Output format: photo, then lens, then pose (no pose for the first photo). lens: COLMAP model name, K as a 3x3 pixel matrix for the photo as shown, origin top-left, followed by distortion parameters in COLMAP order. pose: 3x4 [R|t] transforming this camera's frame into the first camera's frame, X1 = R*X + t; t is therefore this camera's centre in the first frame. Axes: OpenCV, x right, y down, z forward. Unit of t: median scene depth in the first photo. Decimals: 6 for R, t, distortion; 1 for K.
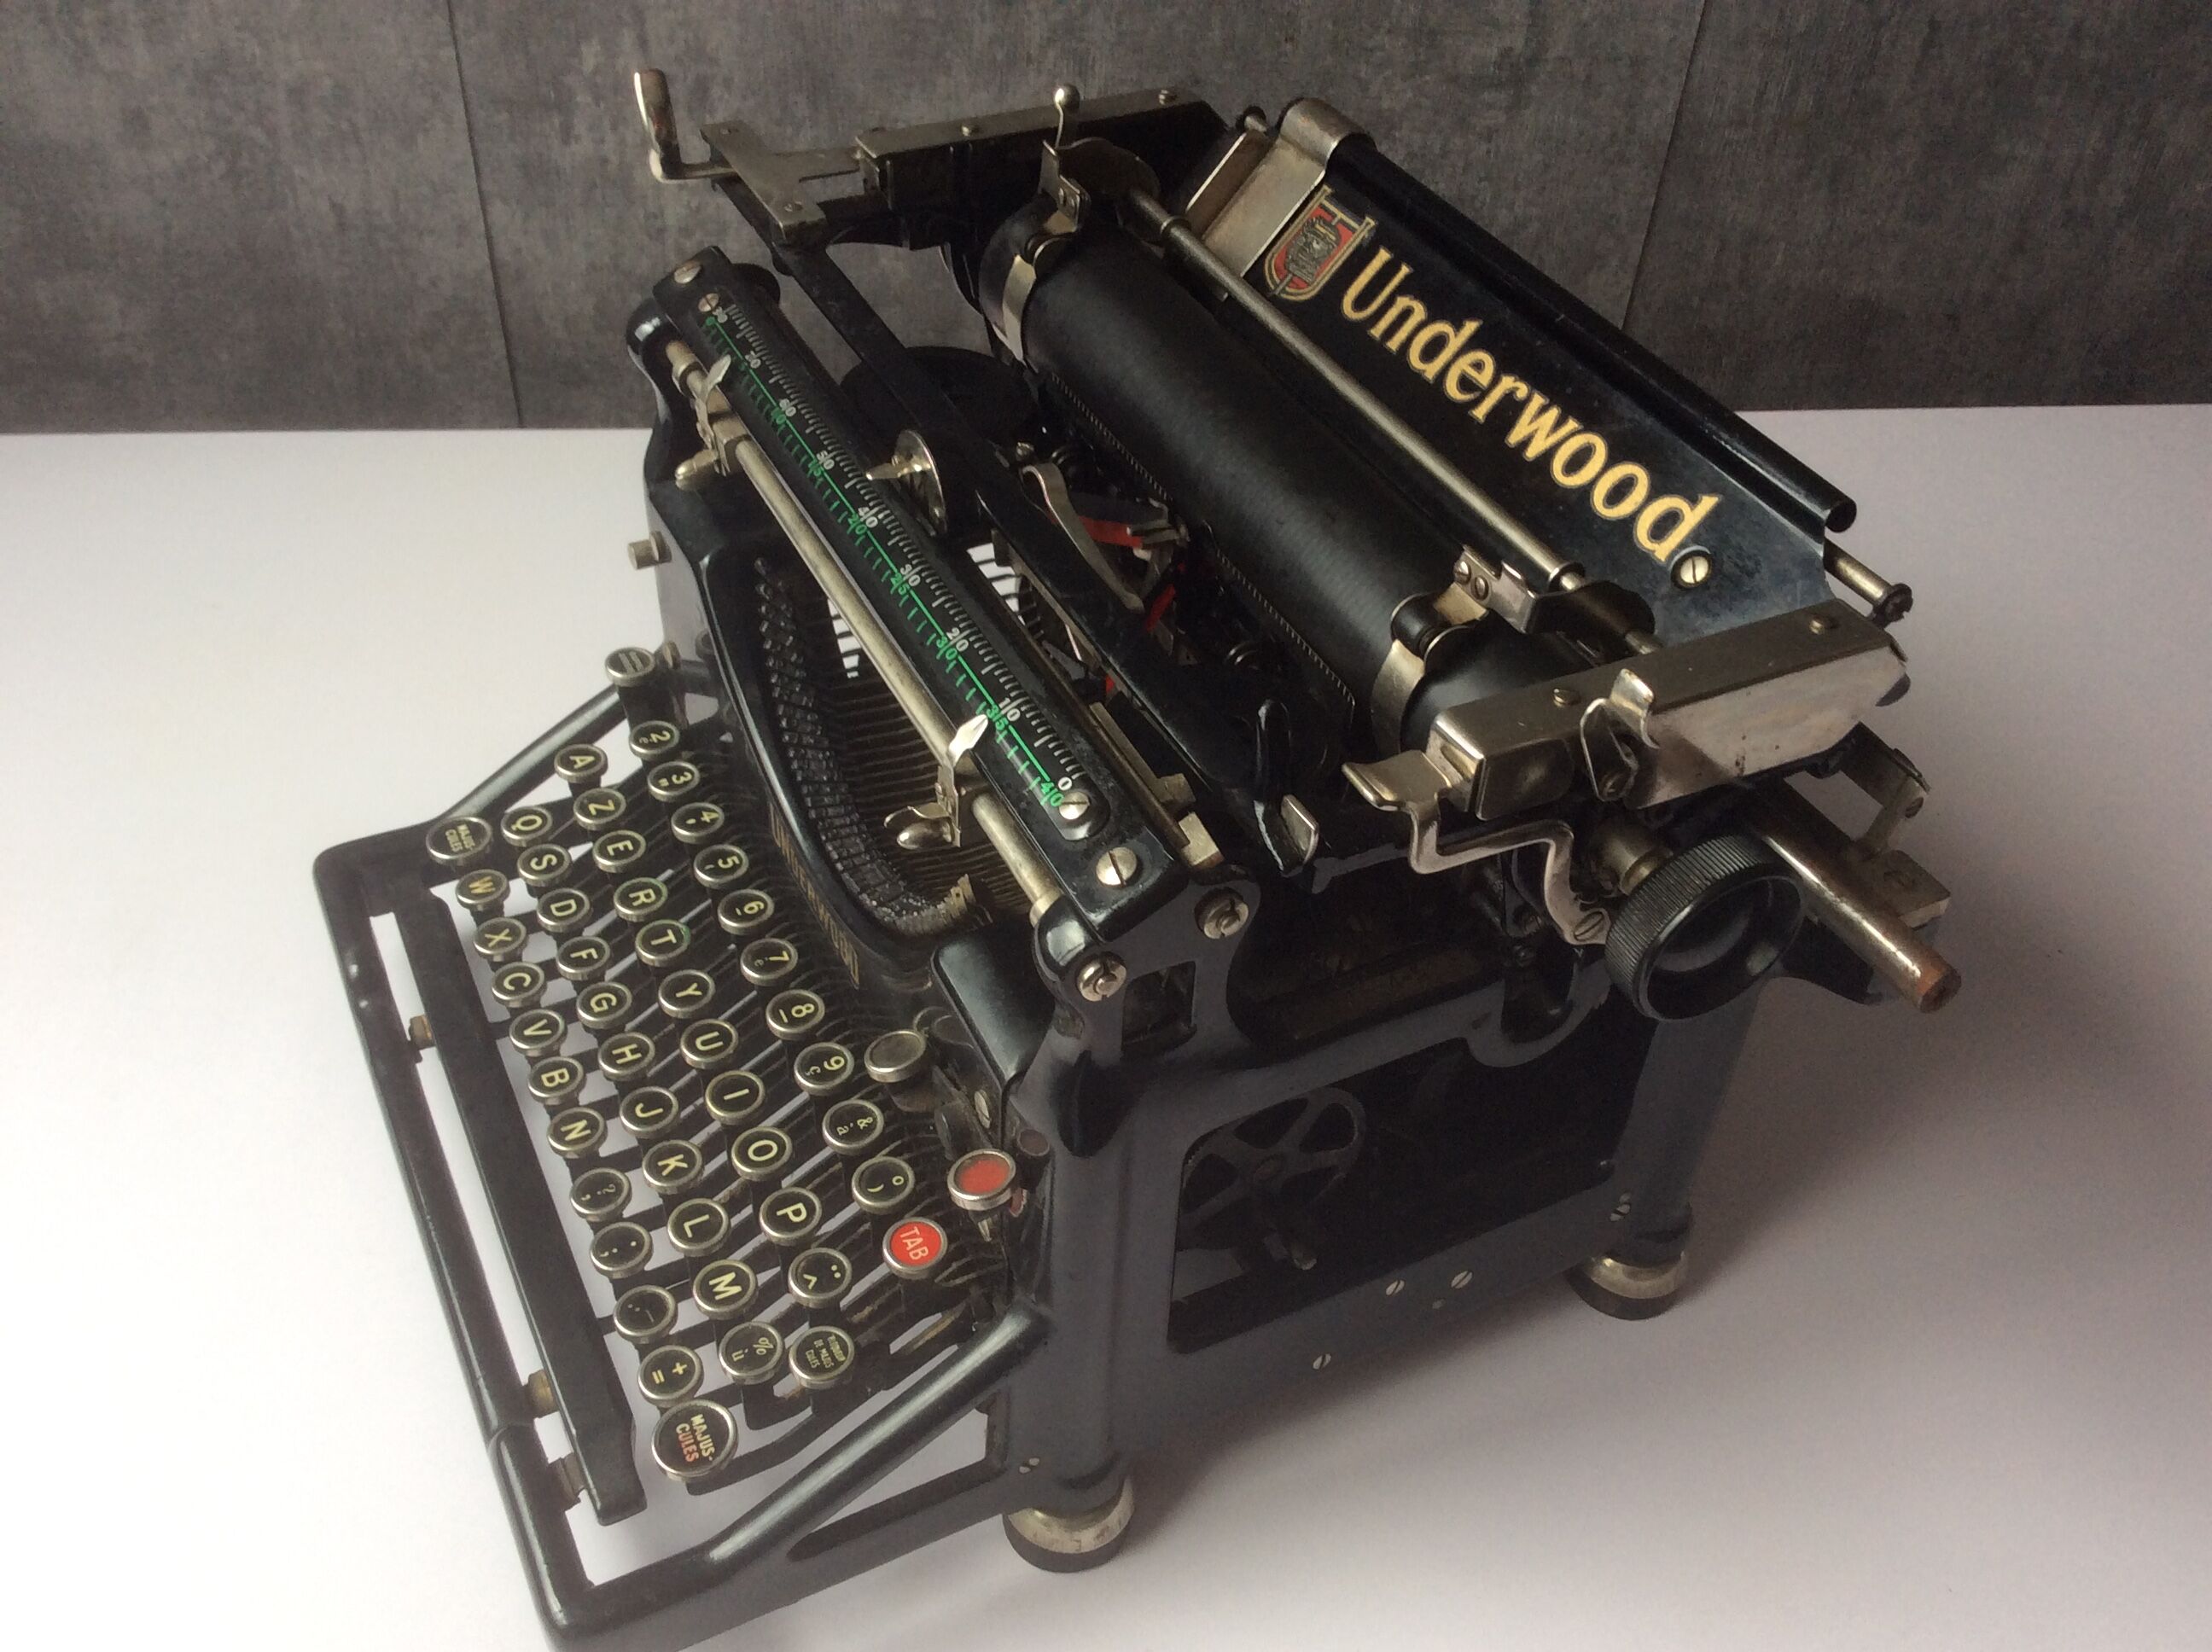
lens RADIAL K [[2036.2, 0, 1118.9], [0, 2036.2, 828.4], [0, 0, 1]] dist [0.043482, 0.003611]
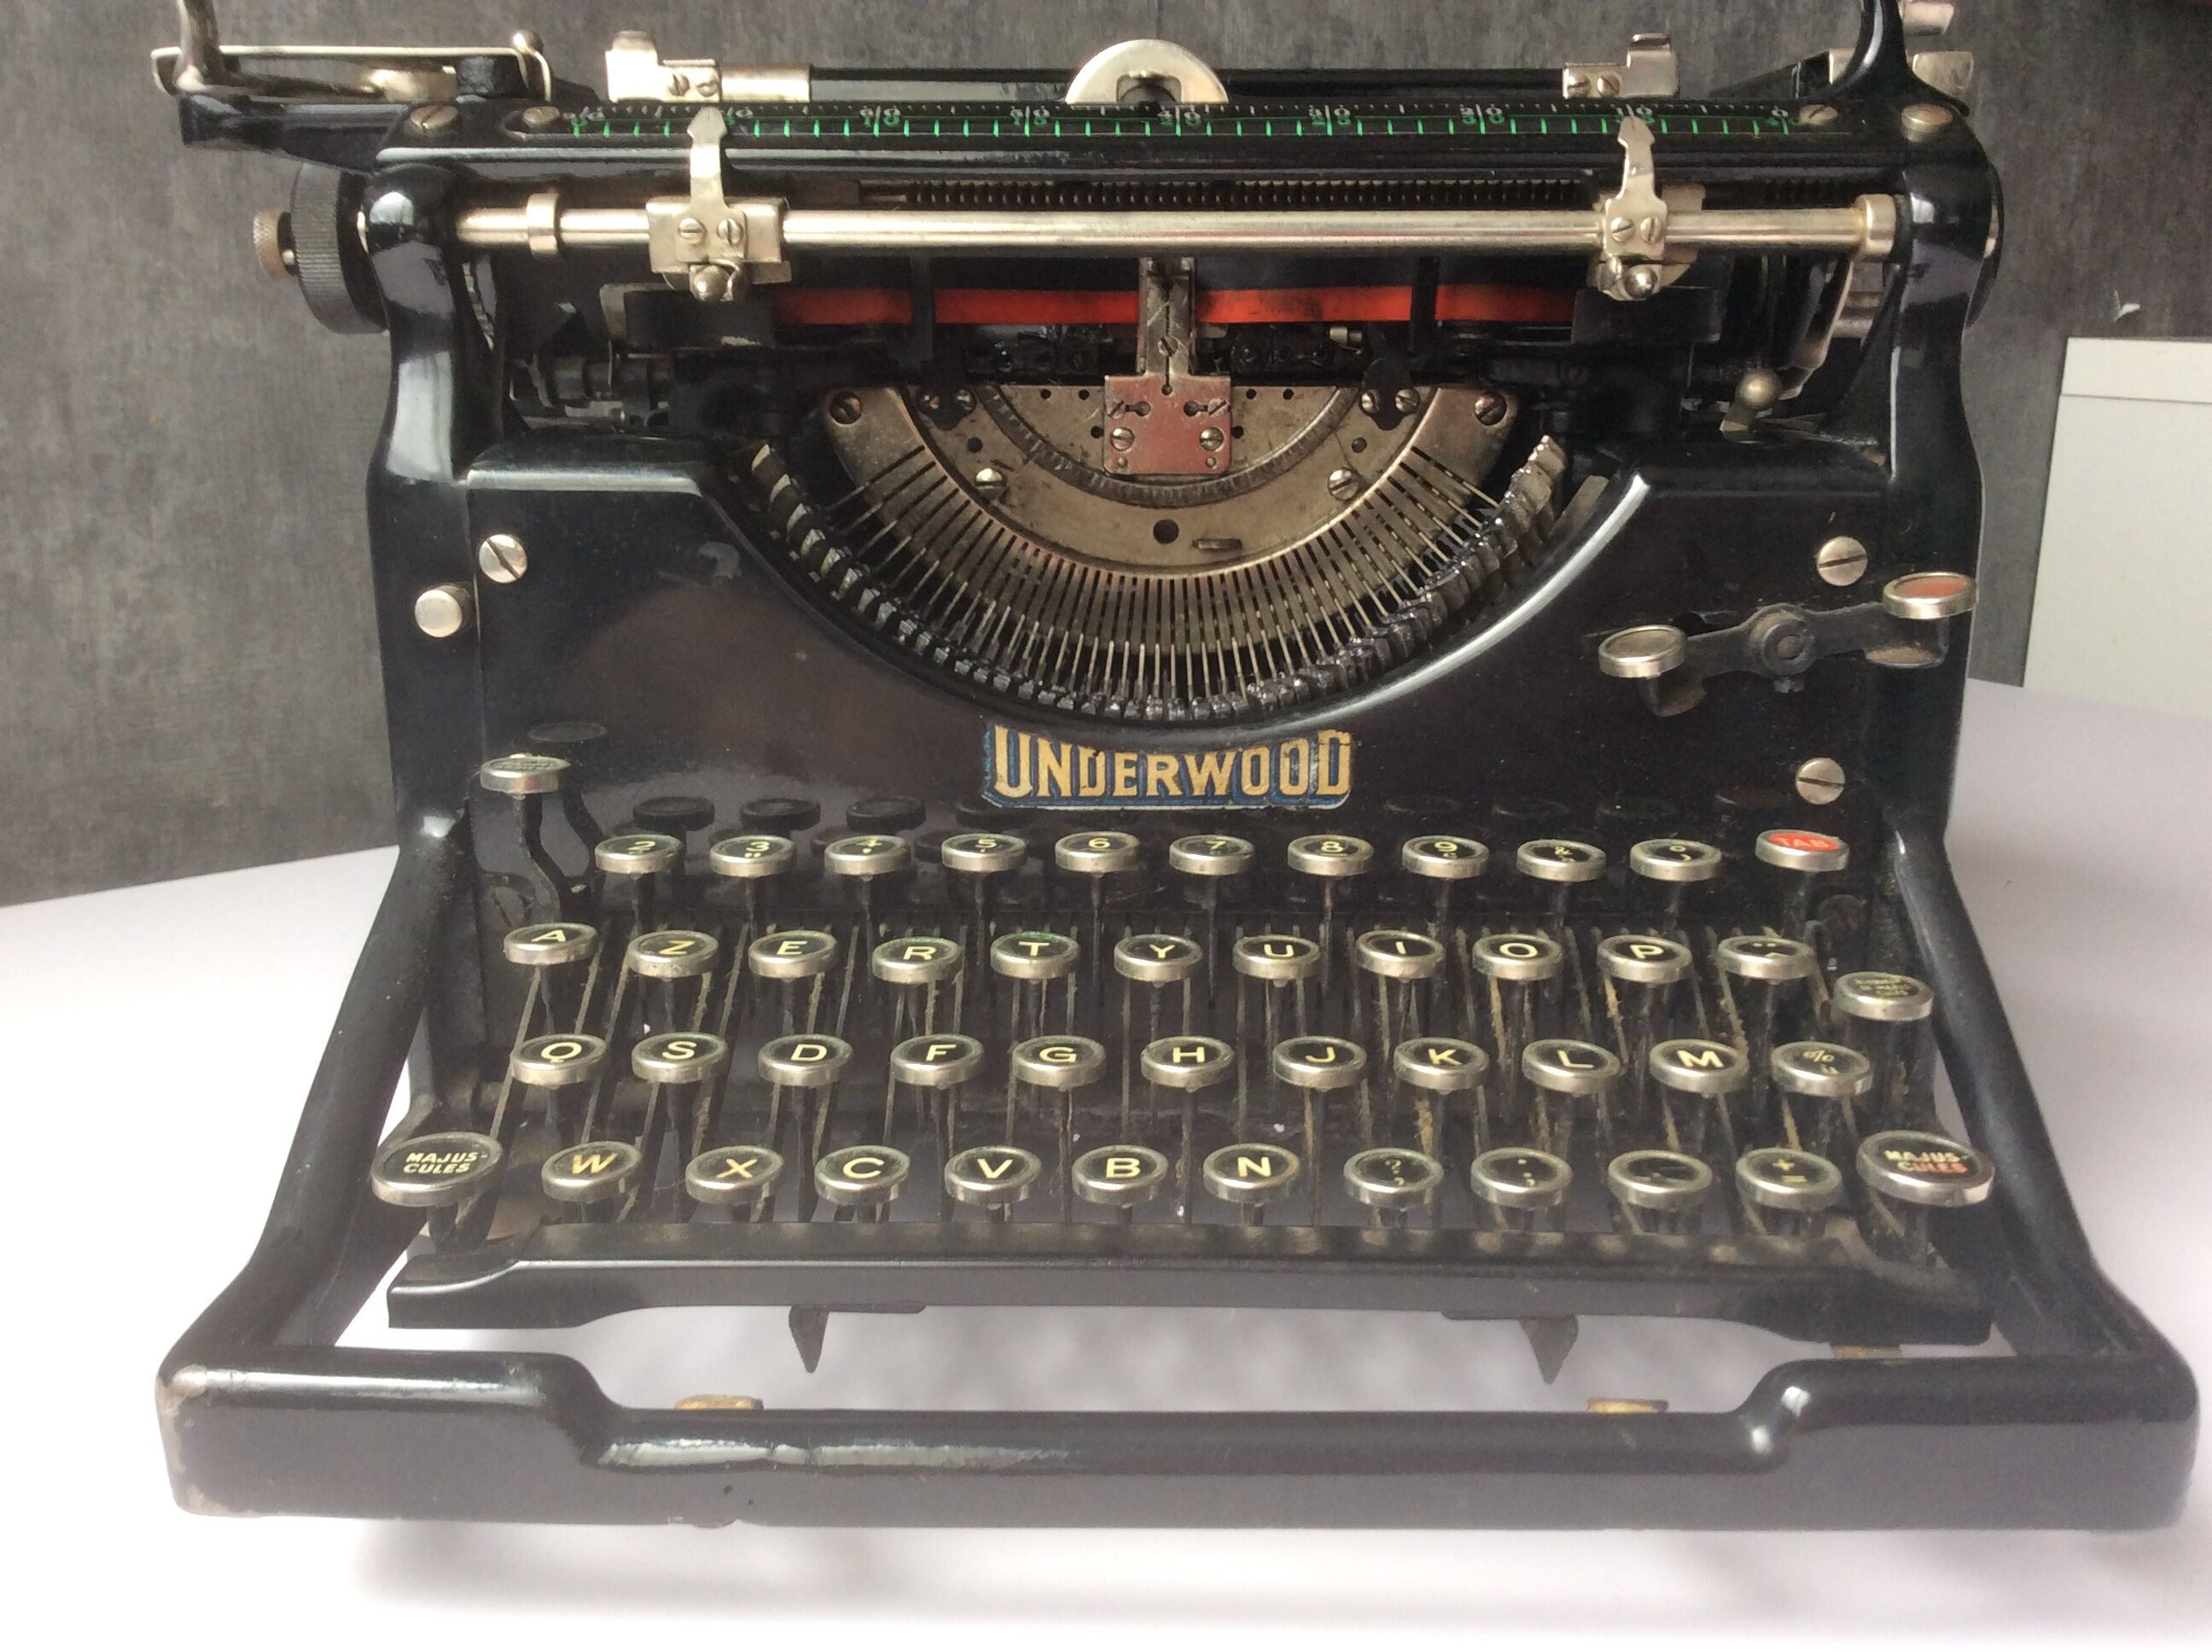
lens RADIAL K [[2052.1, 0, 1107.2], [0, 2052.1, 862.3], [0, 0, 1]] dist [0.047141, -0.005776]
pose [[0.465932, -0.283977, 0.838012, -0.768590], [0.599795, 0.797655, -0.063183, 0.090965], [-0.650502, 0.532075, 0.541981, 0.670349]]
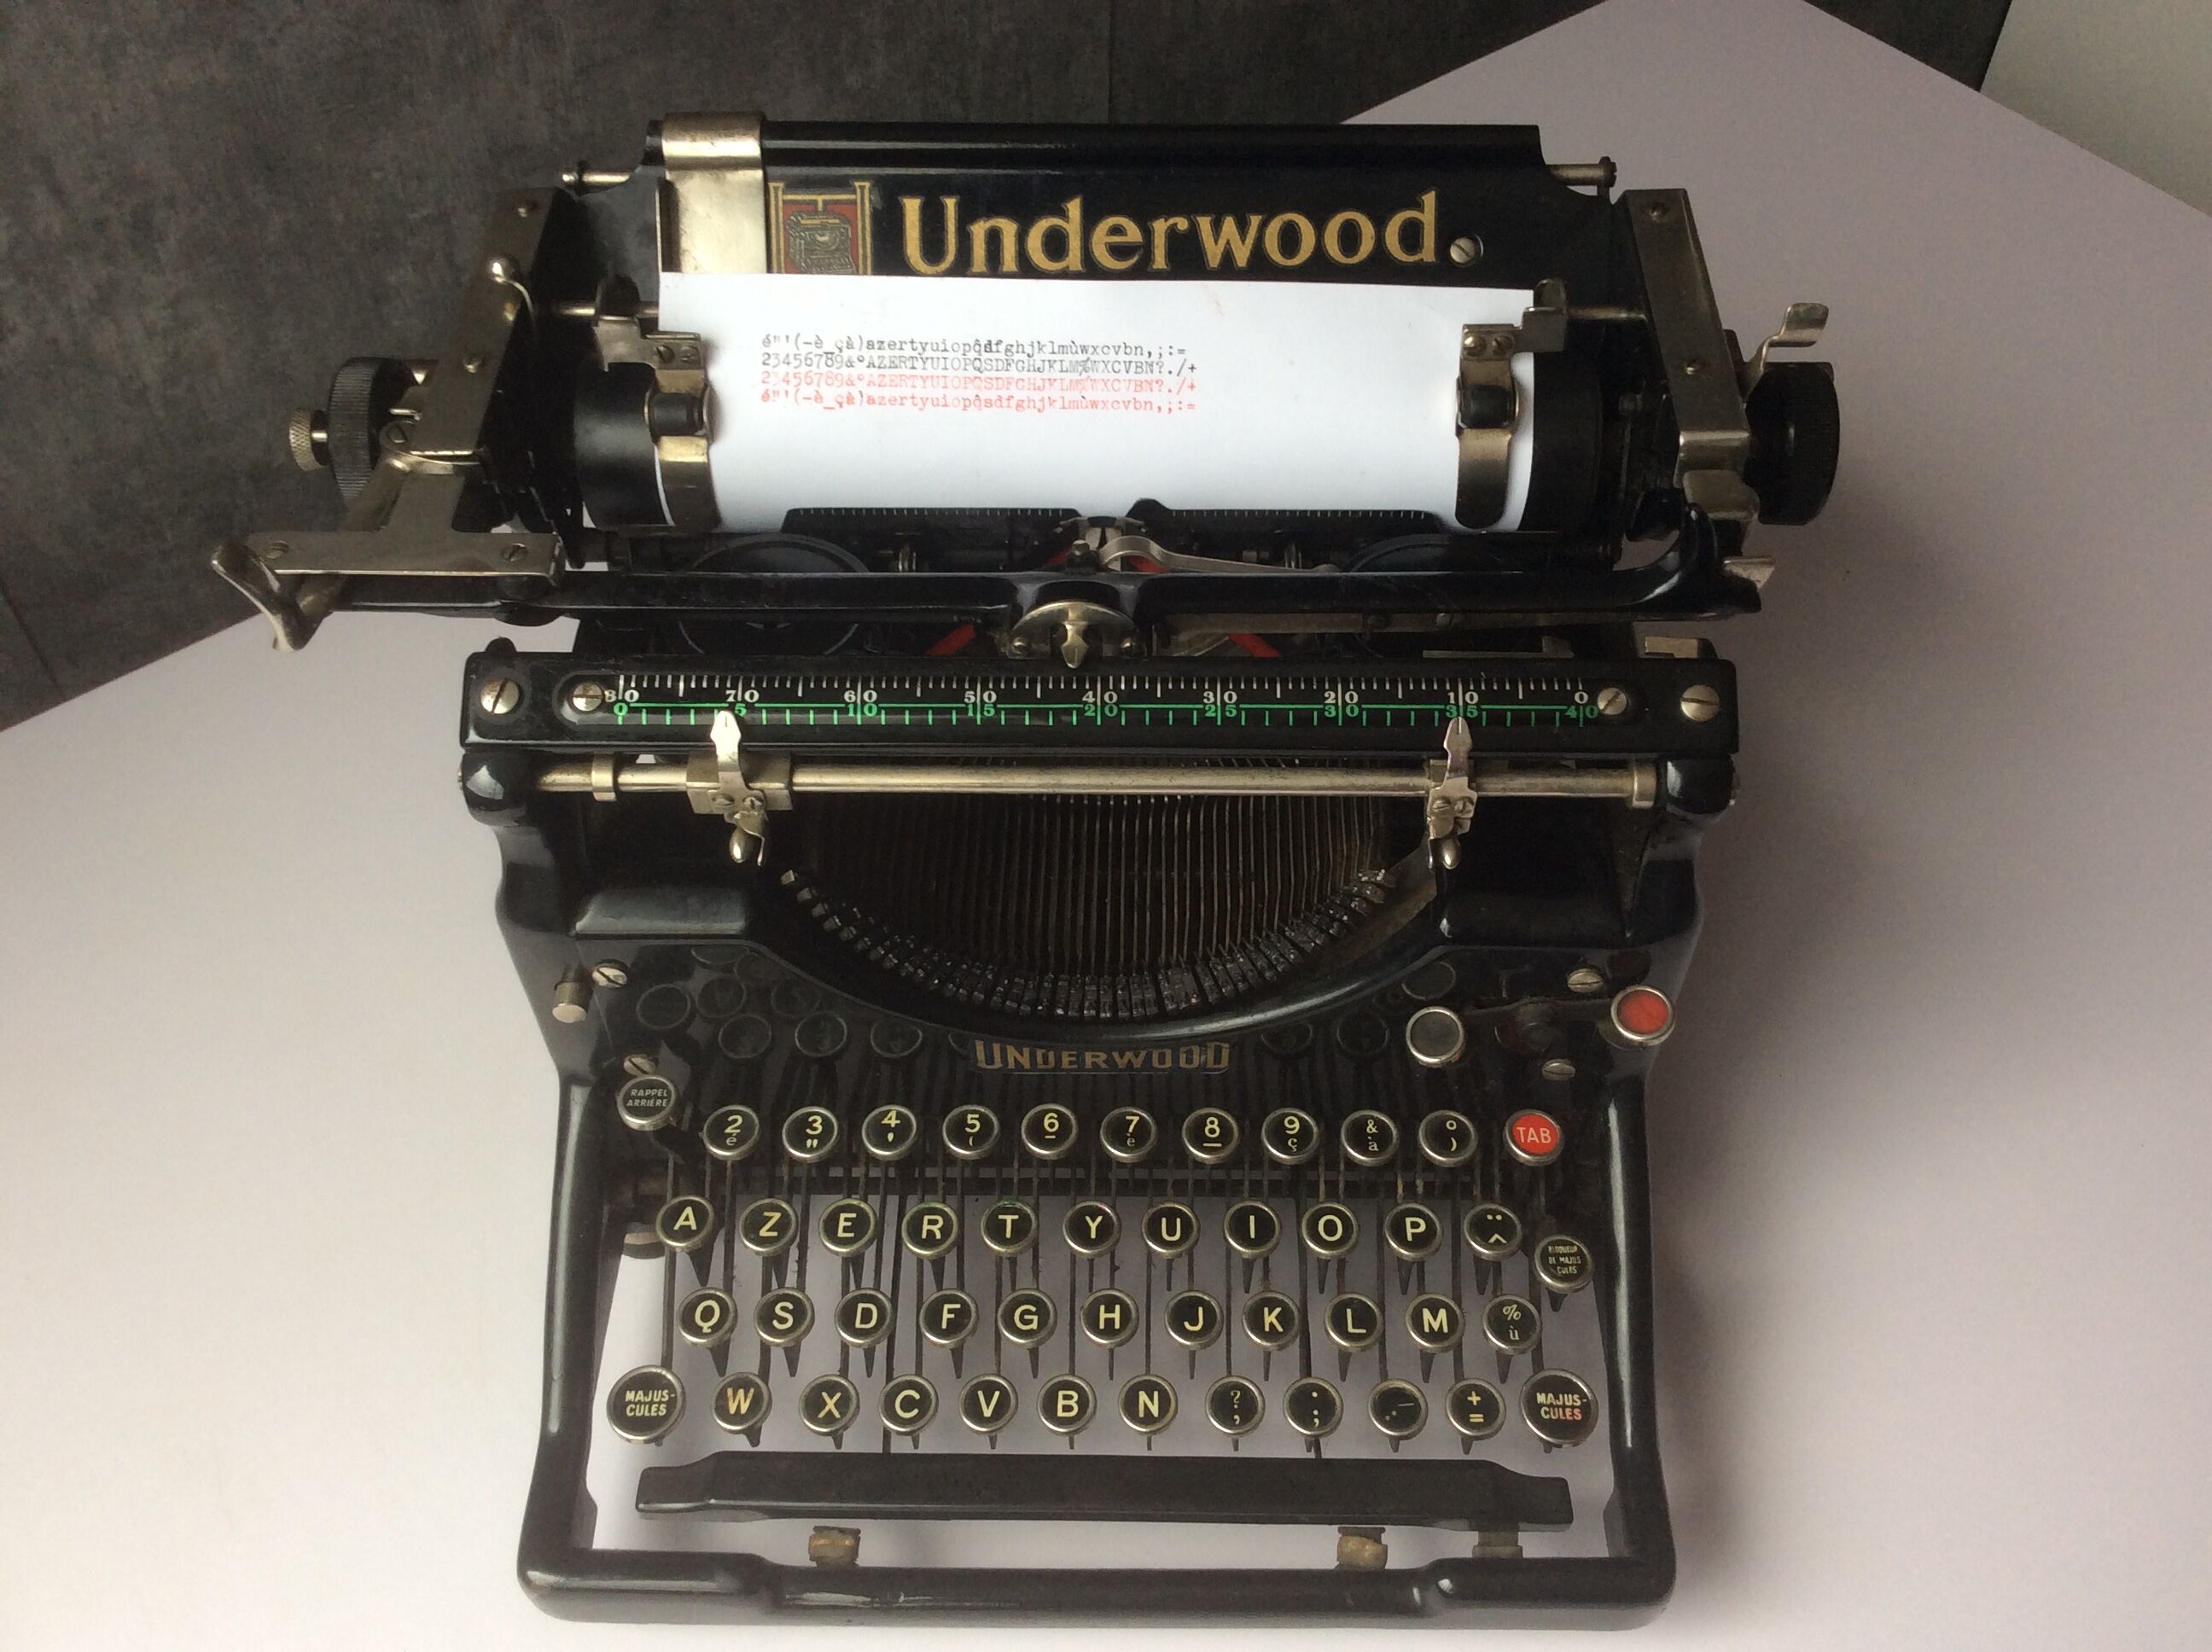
lens RADIAL K [[2036.2, 0, 1118.9], [0, 2036.2, 828.4], [0, 0, 1]] dist [0.043482, 0.003611]
pose [[0.458190, -0.711900, 0.532222, -0.597430], [0.605659, 0.688306, 0.399265, -0.433327], [-0.650569, 0.139406, 0.746543, 0.263771]]
